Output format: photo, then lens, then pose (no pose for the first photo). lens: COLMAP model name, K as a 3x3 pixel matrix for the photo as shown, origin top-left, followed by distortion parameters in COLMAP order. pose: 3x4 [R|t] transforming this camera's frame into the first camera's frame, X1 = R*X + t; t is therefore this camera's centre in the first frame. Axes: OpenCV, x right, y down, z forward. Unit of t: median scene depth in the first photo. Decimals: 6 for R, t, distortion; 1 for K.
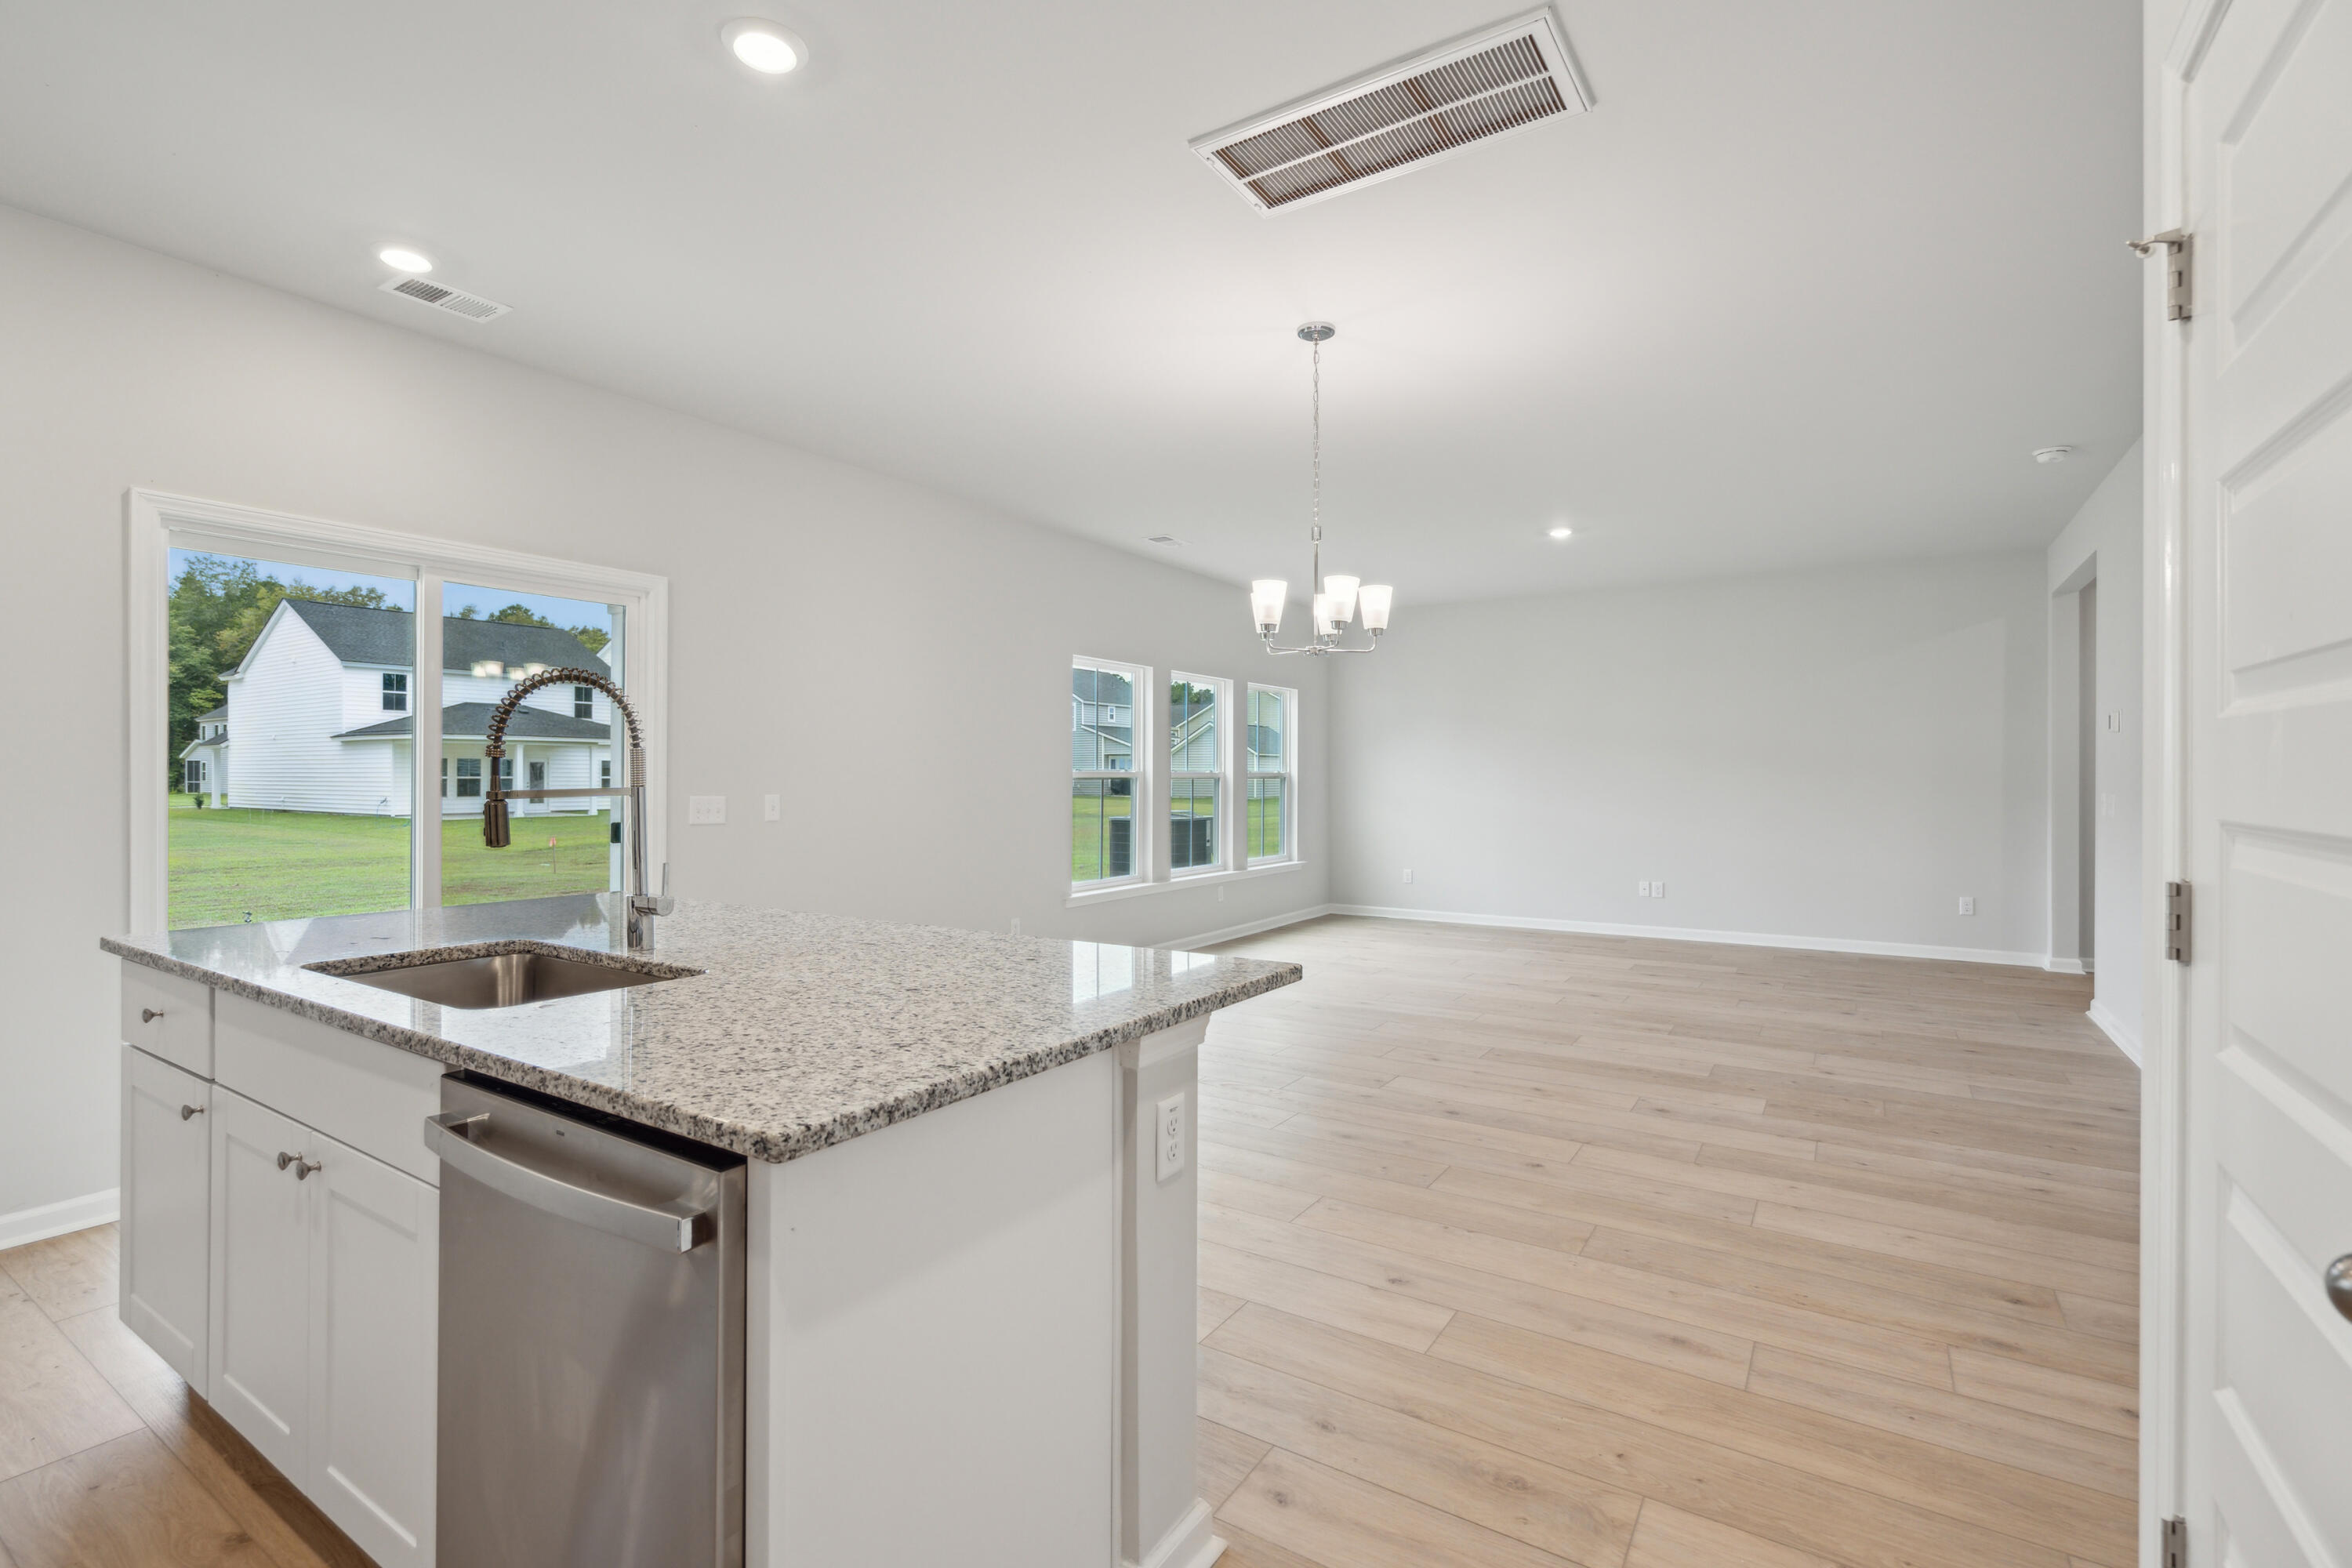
lens RADIAL K [[1056.1, 0, 1180.8], [0, 1056.1, 775.8], [0, 0, 1]] dist [-0.002558, -0.000134]
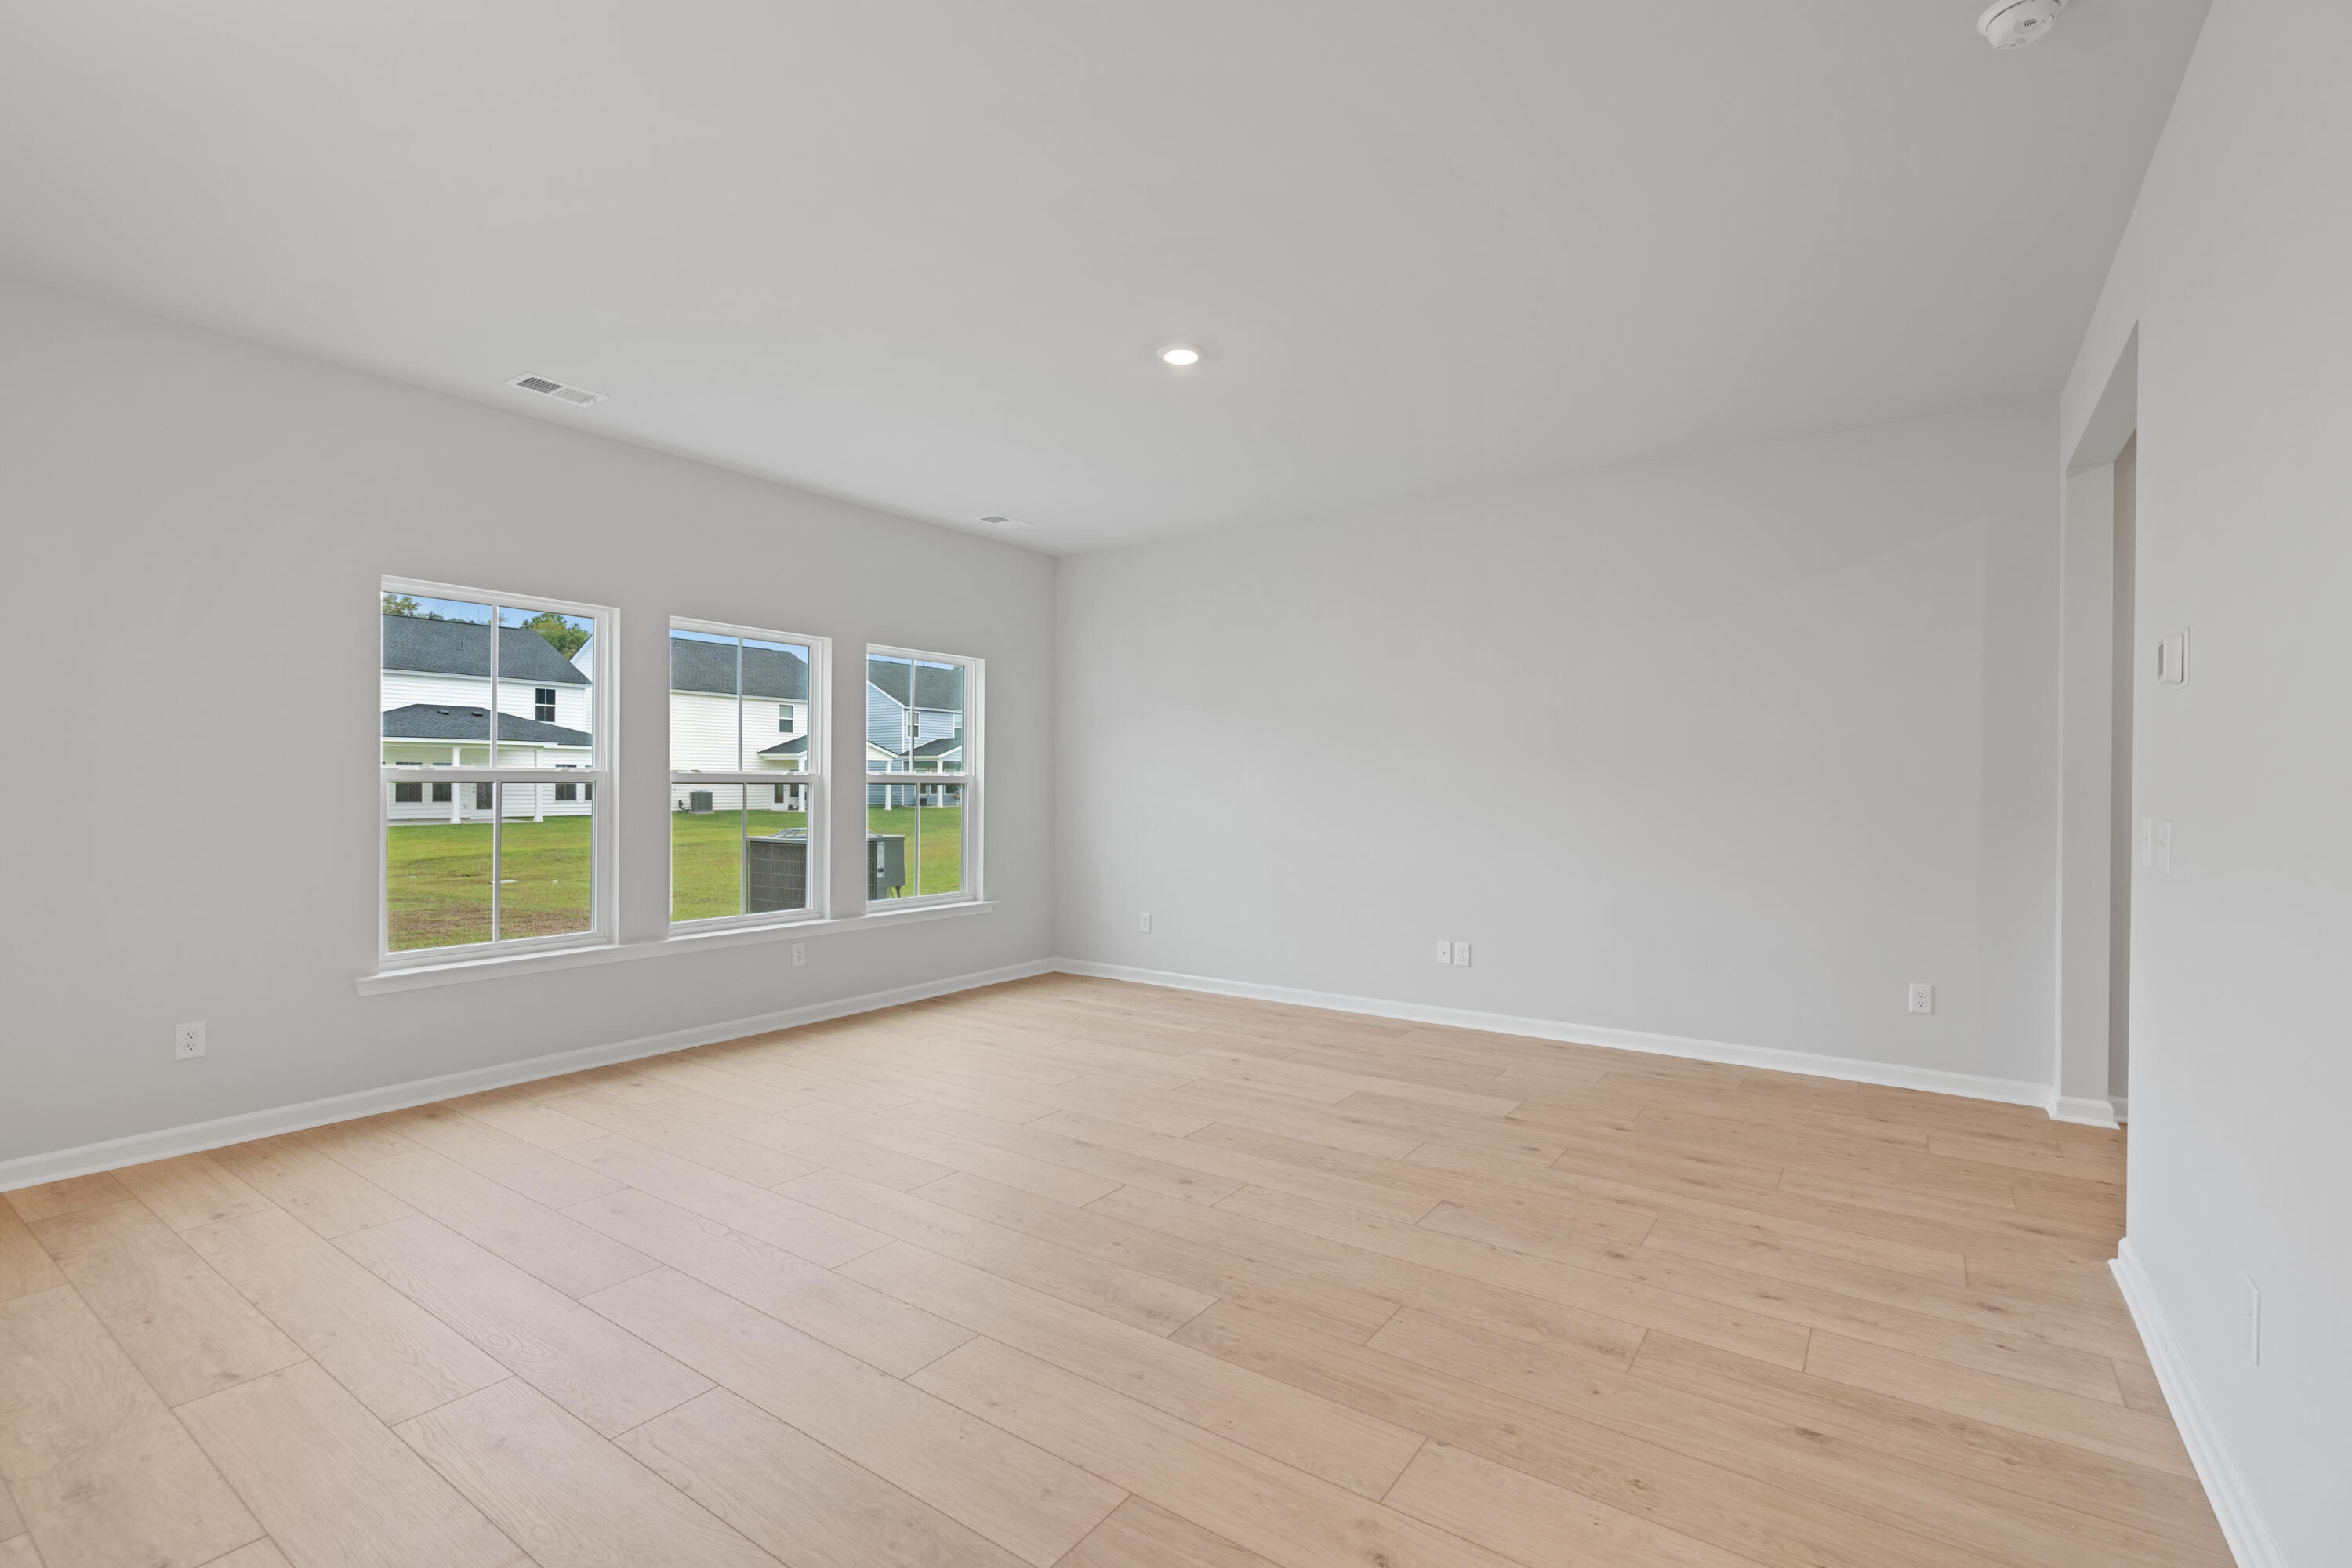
lens RADIAL K [[1059.3, 0, 1175.2], [0, 1059.3, 787.6], [0, 0, 1]] dist [-0.003015, 0.000750]
pose [[0.999317, 0.004390, -0.036699, 0.694179], [-0.004271, 0.999985, 0.003301, 0.005020], [0.036713, -0.003142, 0.999321, 0.774266]]
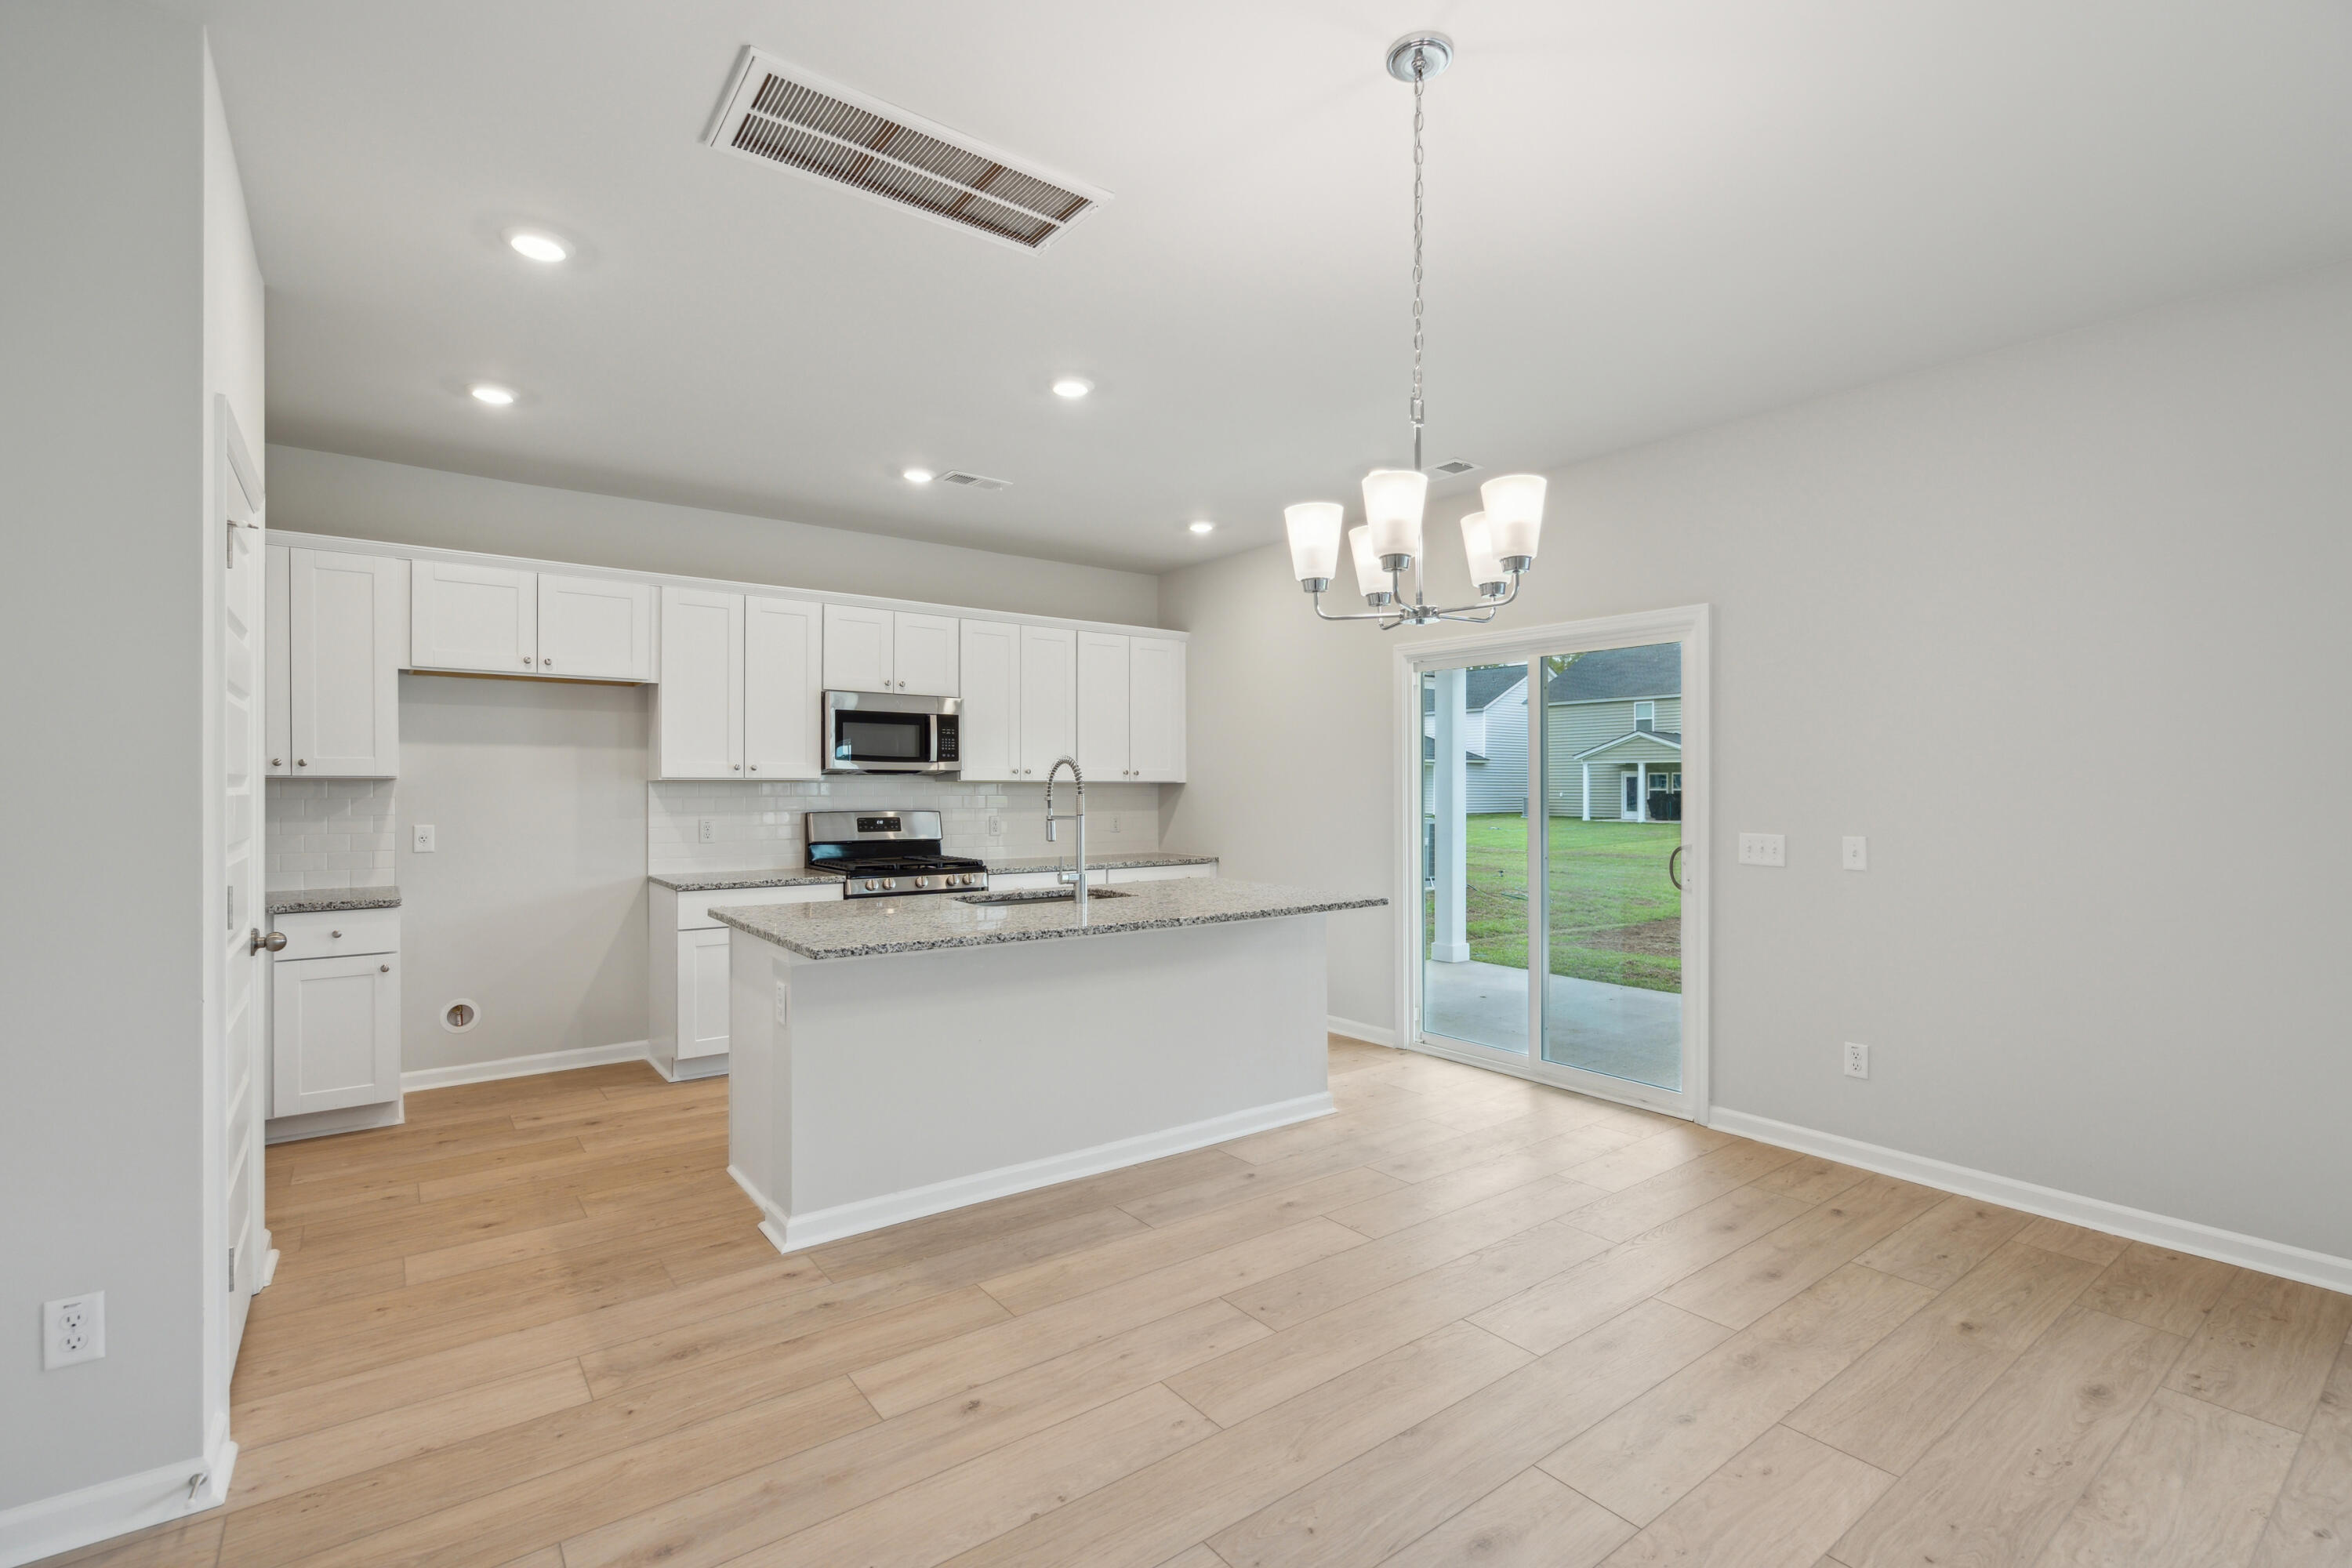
lens RADIAL K [[1059.3, 0, 1175.2], [0, 1059.3, 787.6], [0, 0, 1]] dist [-0.003015, 0.000750]
pose [[-0.345071, -0.001781, -0.938575, 0.710484], [-0.000823, 0.999998, -0.001595, -0.022330], [0.938576, 0.000222, -0.345072, 1.070717]]
